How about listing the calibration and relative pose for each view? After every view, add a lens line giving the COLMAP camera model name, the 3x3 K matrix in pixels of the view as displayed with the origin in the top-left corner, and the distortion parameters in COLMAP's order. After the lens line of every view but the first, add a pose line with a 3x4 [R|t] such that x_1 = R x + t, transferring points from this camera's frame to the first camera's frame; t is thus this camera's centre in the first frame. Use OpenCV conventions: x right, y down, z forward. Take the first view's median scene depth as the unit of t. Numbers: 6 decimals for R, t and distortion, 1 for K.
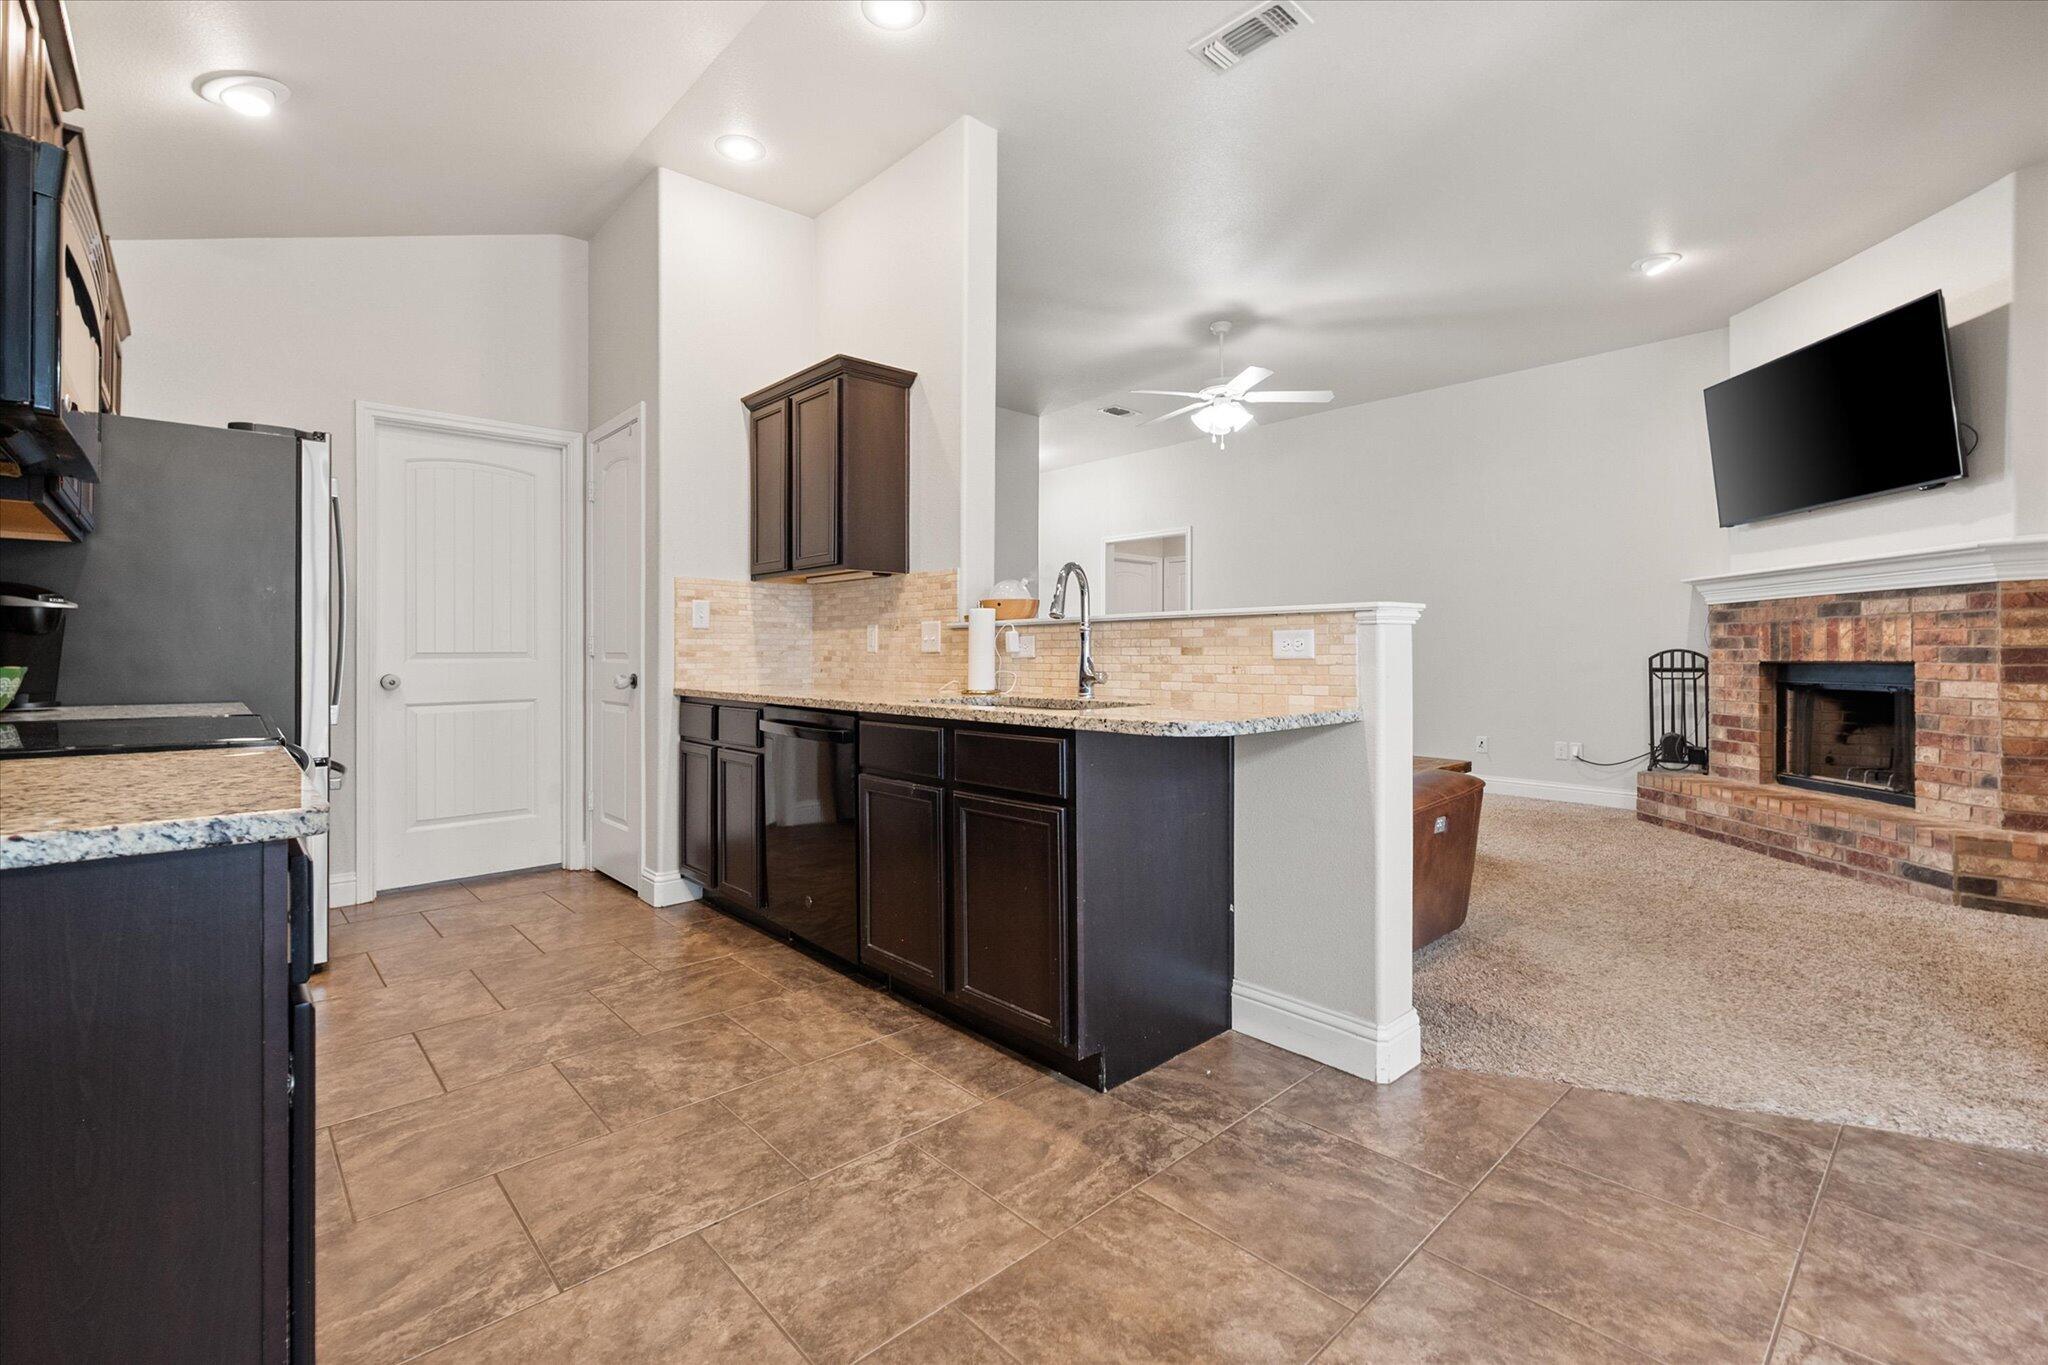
lens RADIAL K [[884.0, 0, 1014.0], [0, 884.0, 654.4], [0, 0, 1]] dist [-0.011624, 0.003153]
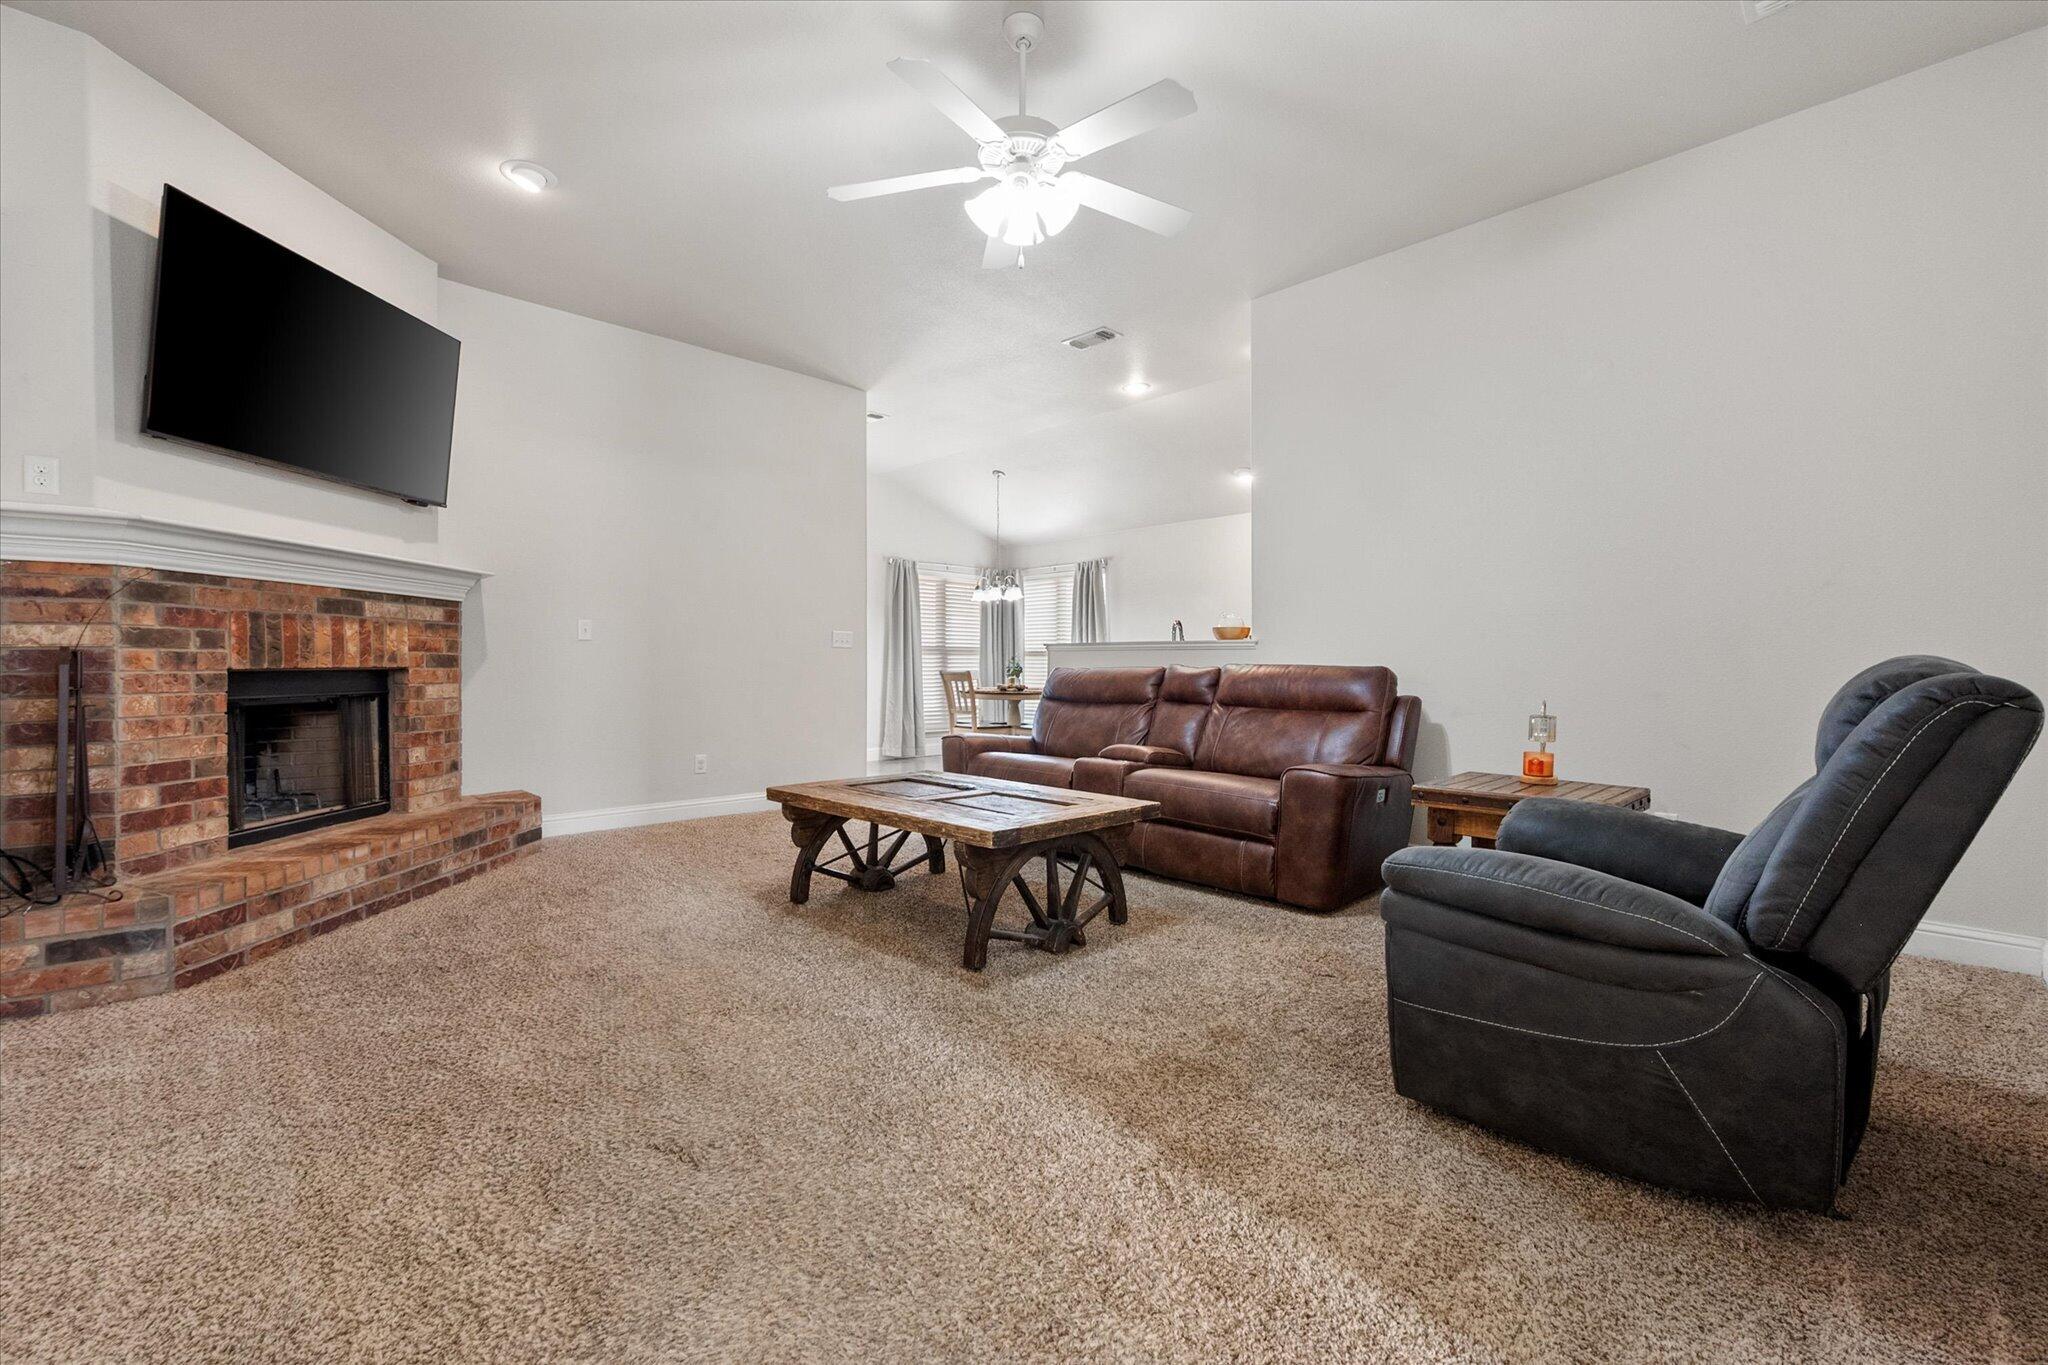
lens RADIAL K [[884.0, 0, 1030.5], [0, 884.0, 676.5], [0, 0, 1]] dist [-0.011624, 0.003153]
pose [[-0.999507, -0.000775, -0.031389, 0.298799], [-0.001188, 0.999913, 0.013144, 0.004318], [0.031376, 0.013175, -0.999421, 1.859121]]
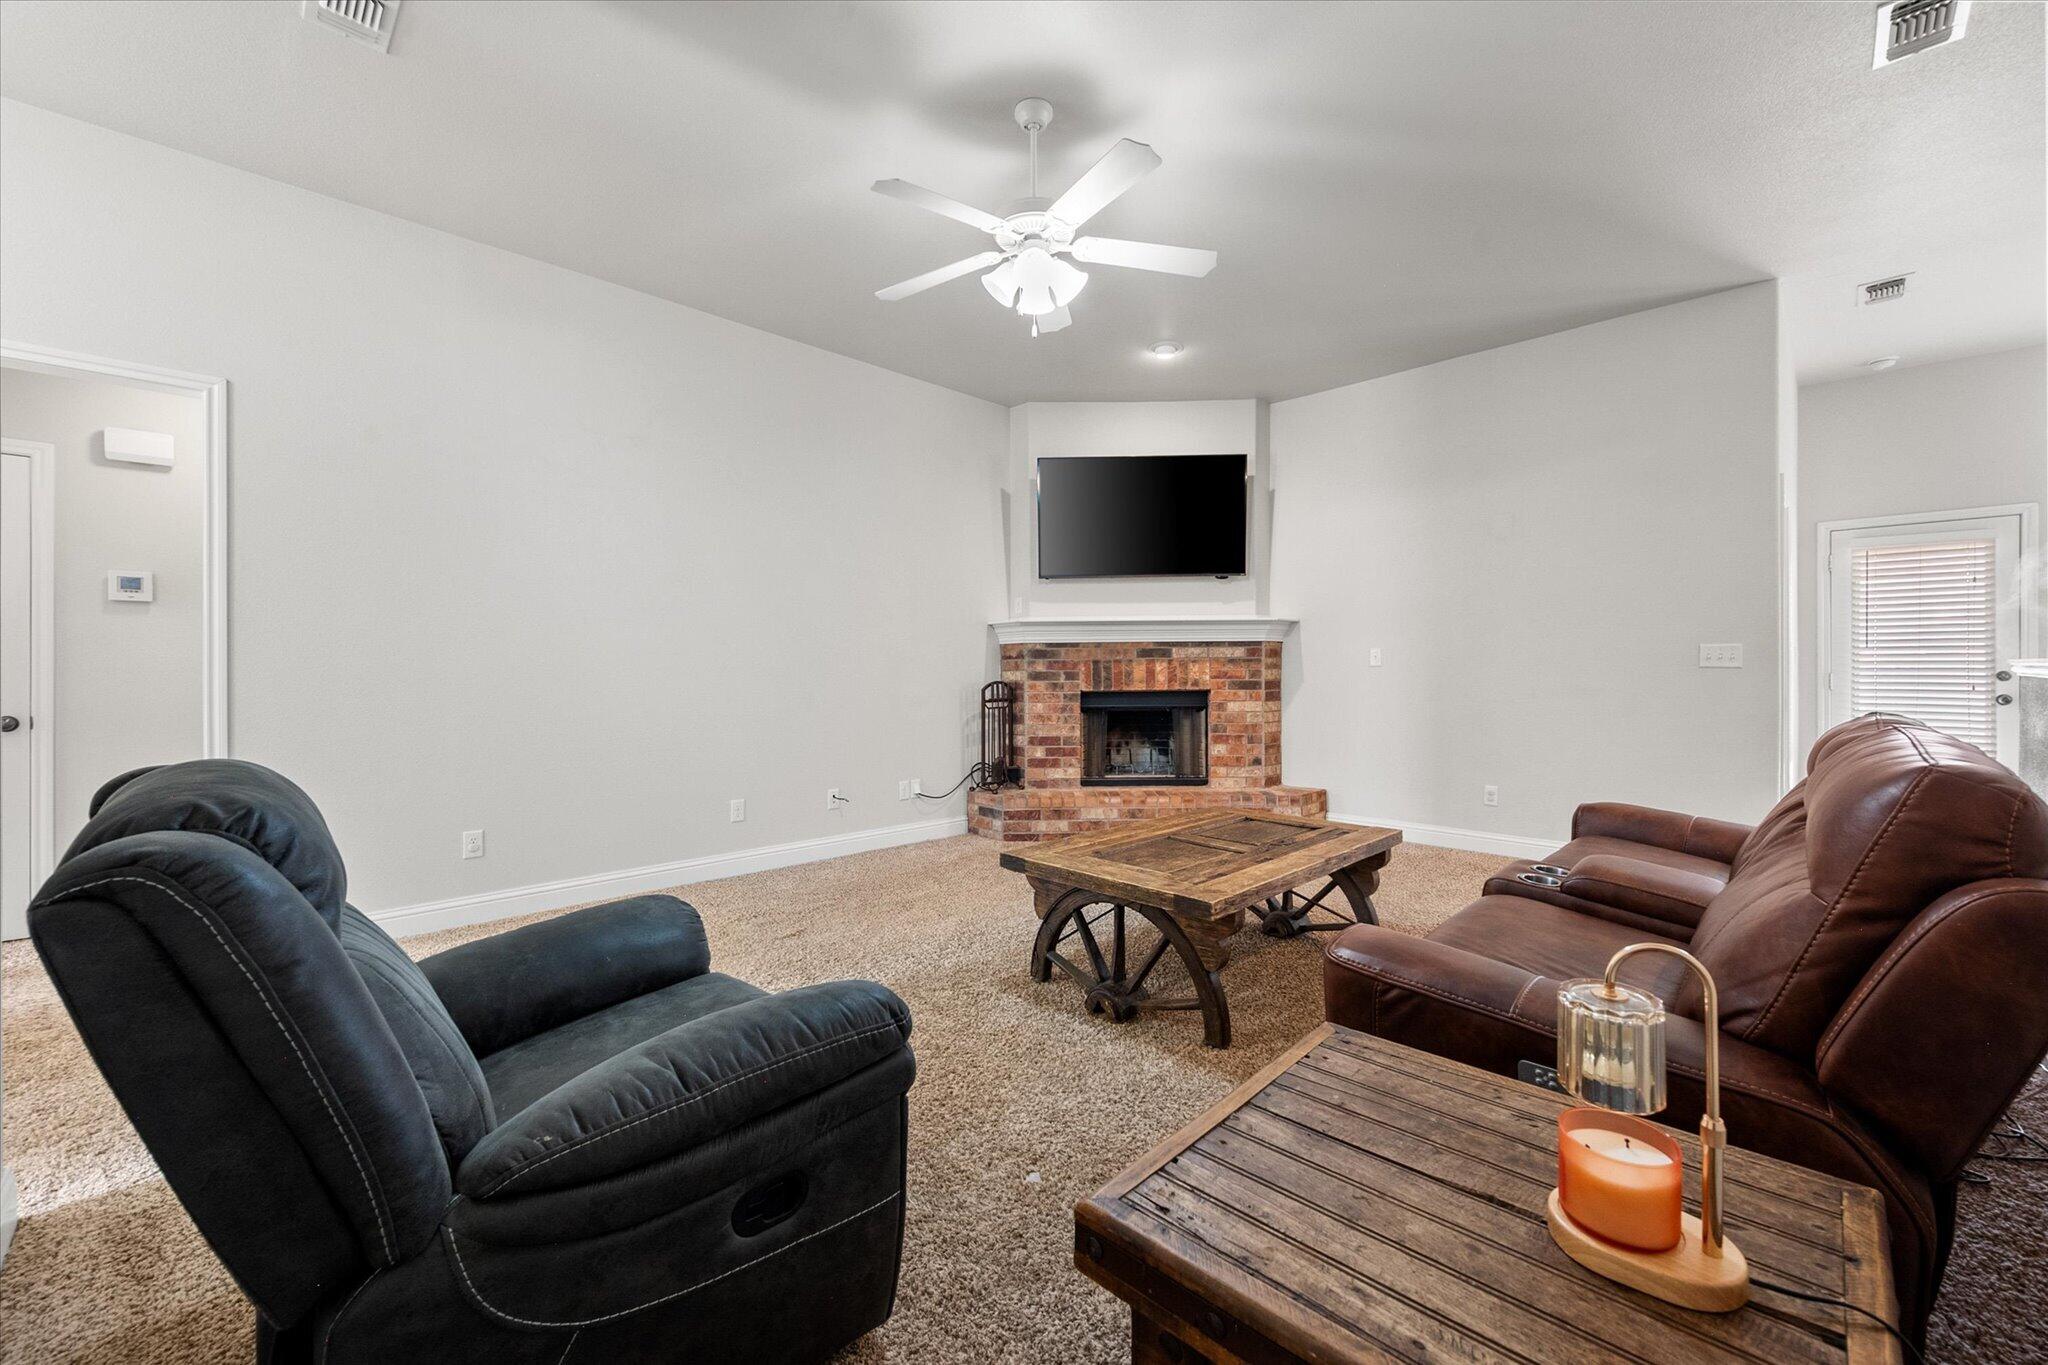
lens RADIAL K [[821.1, 0, 1024.3], [0, 821.1, 675.5], [0, 0, 1]] dist [-0.002123, 0.001304]
pose [[-0.037049, -0.006505, 0.999292, -0.356347], [0.005647, 0.999961, 0.006718, -0.025202], [-0.999298, 0.005892, -0.037011, 1.247223]]
